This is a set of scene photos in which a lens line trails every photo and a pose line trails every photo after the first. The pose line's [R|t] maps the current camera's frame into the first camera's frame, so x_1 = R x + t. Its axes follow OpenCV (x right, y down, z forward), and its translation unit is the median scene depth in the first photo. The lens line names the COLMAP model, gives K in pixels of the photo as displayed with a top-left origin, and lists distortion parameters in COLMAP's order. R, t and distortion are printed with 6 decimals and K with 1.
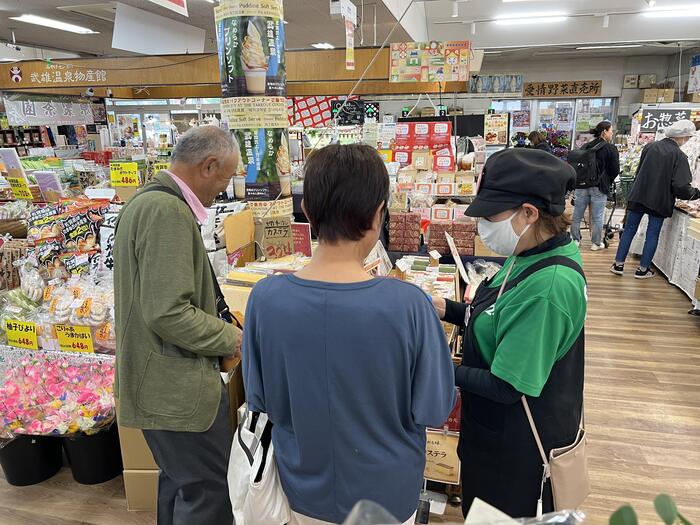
lens RADIAL K [[522.0, 0, 350.0], [0, 522.0, 262.5], [0, 0, 1]] dist [-0.007412, -0.008952]
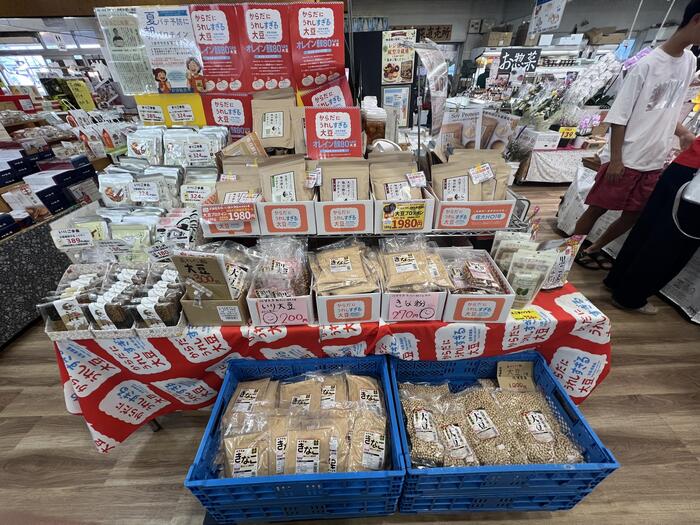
lens RADIAL K [[276.1, 0, 350.0], [0, 276.1, 262.5], [0, 0, 1]] dist [0.001978, 0.000090]
pose [[0.967456, -0.143478, 0.208428, 0.094530], [0.068775, 0.941793, 0.329083, -0.114698], [-0.243512, -0.304039, 0.921011, 0.544405]]
